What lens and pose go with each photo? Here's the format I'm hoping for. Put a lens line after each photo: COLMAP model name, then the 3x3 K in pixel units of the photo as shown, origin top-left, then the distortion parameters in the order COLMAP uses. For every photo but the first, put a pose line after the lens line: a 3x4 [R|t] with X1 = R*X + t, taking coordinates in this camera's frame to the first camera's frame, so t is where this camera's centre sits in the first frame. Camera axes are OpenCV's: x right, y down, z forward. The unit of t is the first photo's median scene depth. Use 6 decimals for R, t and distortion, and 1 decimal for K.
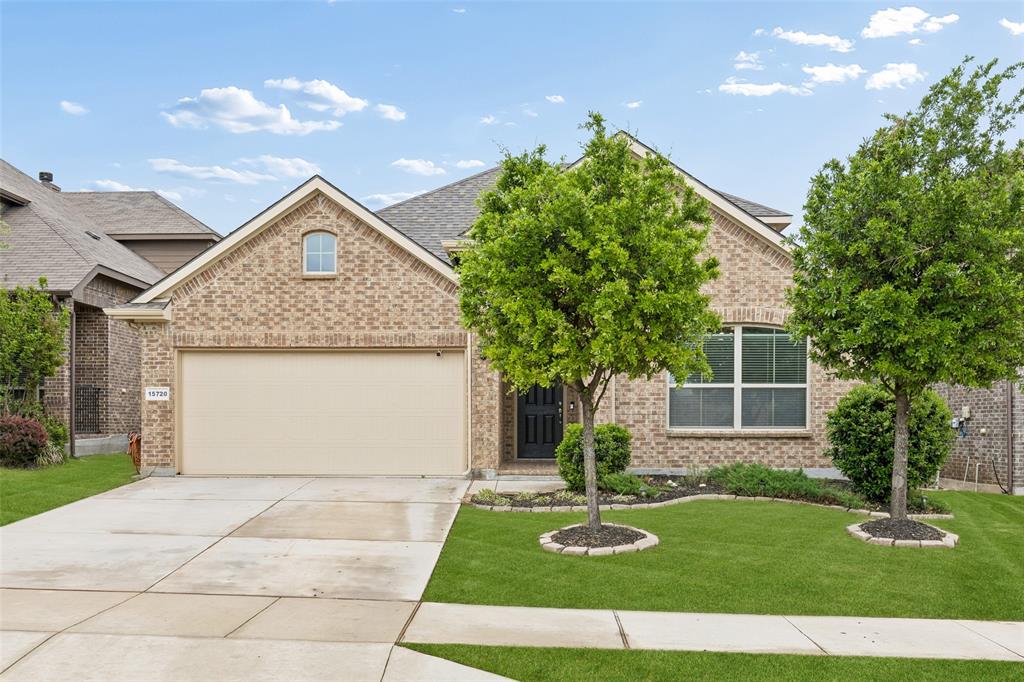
lens RADIAL K [[926.5, 0, 511.6], [0, 926.5, 341.5], [0, 0, 1]] dist [-0.011733, -0.005155]
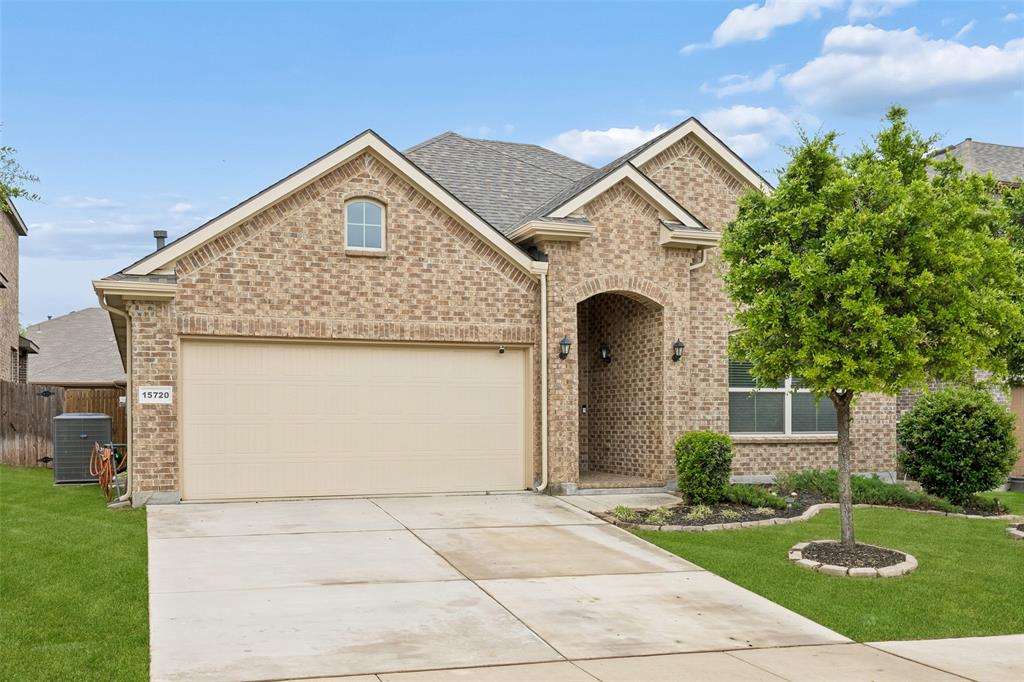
lens RADIAL K [[985.7, 0, 512.0], [0, 985.7, 339.2], [0, 0, 1]] dist [-0.006162, 0.000000]
pose [[0.927565, 0.027188, 0.372672, -0.413584], [-0.030014, 0.999548, 0.001782, 0.000478], [-0.372455, -0.012839, 0.927961, 0.140866]]
